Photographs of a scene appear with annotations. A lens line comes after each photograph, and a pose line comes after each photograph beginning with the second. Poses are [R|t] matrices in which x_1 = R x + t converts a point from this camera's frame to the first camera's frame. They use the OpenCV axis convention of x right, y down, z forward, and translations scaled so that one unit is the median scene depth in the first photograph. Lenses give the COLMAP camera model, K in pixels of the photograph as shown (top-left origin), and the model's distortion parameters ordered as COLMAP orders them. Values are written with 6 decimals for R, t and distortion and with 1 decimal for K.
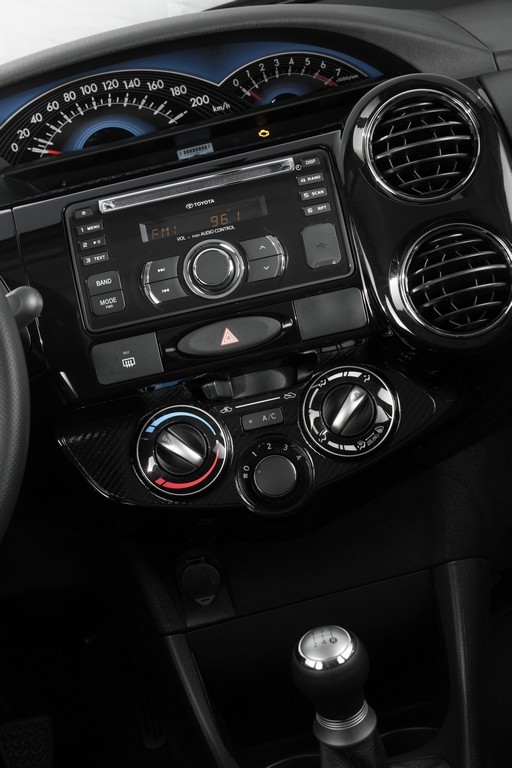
lens RADIAL K [[1761.8, 0, 251.0], [0, 1761.8, 383.1], [0, 0, 1]] dist [-0.162073, 0.000000]
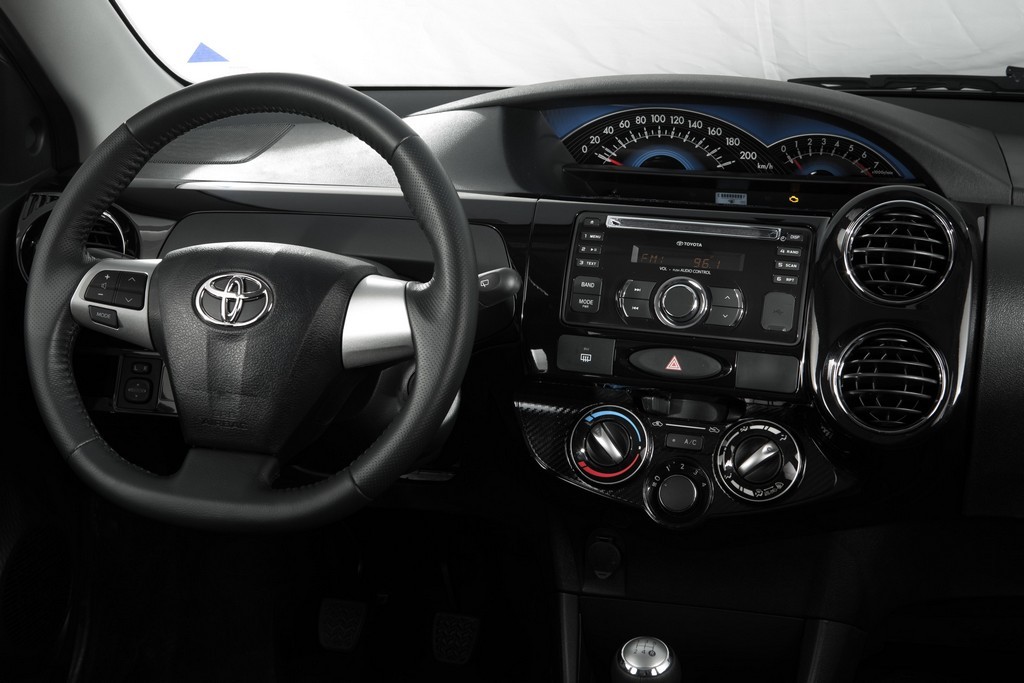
lens RADIAL K [[1465.3, 0, 508.8], [0, 1465.3, 336.8], [0, 0, 1]] dist [0.068036, 0.000000]
pose [[0.921306, 0.307940, -0.237421, 0.106484], [-0.308036, 0.950629, 0.037659, -0.044849], [0.237296, 0.038439, 0.970677, 0.055841]]
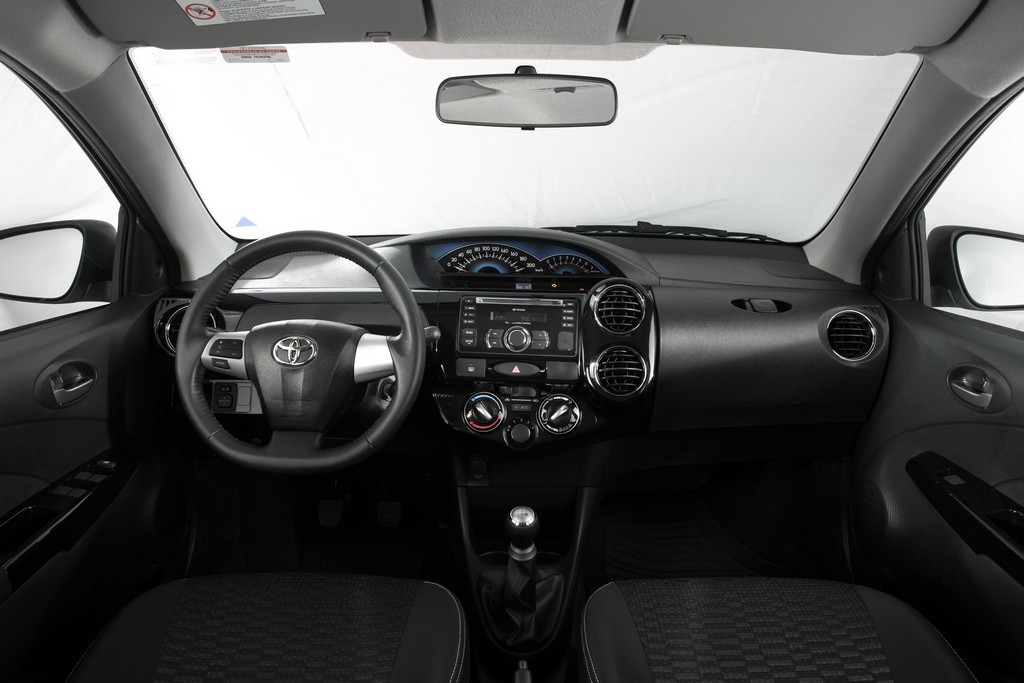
lens RADIAL K [[709.0, 0, 517.4], [0, 709.0, 346.3], [0, 0, 1]] dist [-0.068921, 0.002586]
pose [[0.967708, 0.251071, -0.022444, 0.001908], [-0.251748, 0.967138, -0.035595, -0.022685], [0.012770, 0.040096, 0.999114, 0.078549]]
